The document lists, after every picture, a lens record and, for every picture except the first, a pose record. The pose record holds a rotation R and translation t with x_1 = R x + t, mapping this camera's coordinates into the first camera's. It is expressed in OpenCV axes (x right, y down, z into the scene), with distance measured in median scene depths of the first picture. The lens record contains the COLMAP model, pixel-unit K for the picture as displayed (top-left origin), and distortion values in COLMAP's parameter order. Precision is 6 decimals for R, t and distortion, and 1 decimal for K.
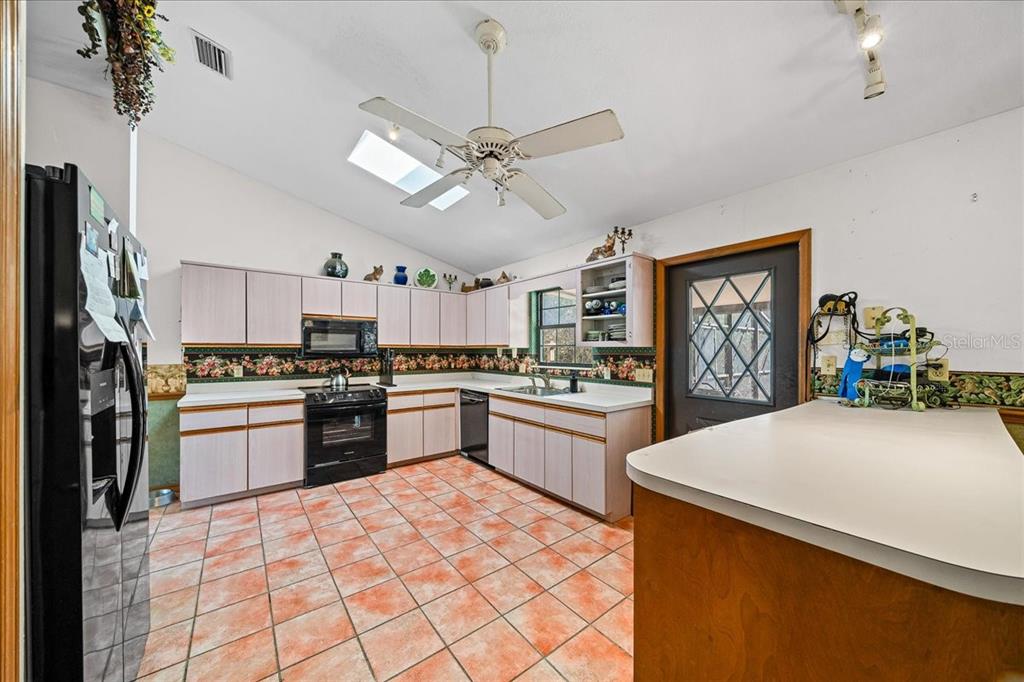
lens RADIAL K [[356.1, 0, 517.5], [0, 356.1, 349.3], [0, 0, 1]] dist [-0.003267, -0.000089]
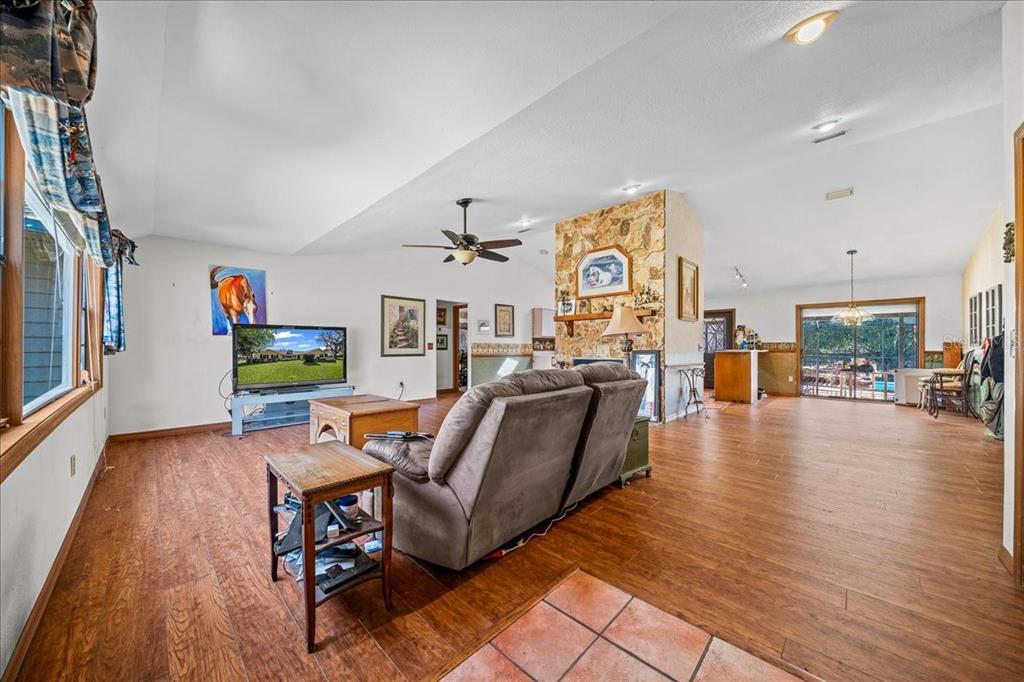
lens RADIAL K [[356.1, 0, 512.3], [0, 356.1, 345.9], [0, 0, 1]] dist [-0.003267, -0.000089]
pose [[0.990874, 0.002950, 0.134757, -1.585681], [-0.002150, 0.999979, -0.006079, 0.080511], [-0.134772, 0.005734, 0.990860, -1.893390]]
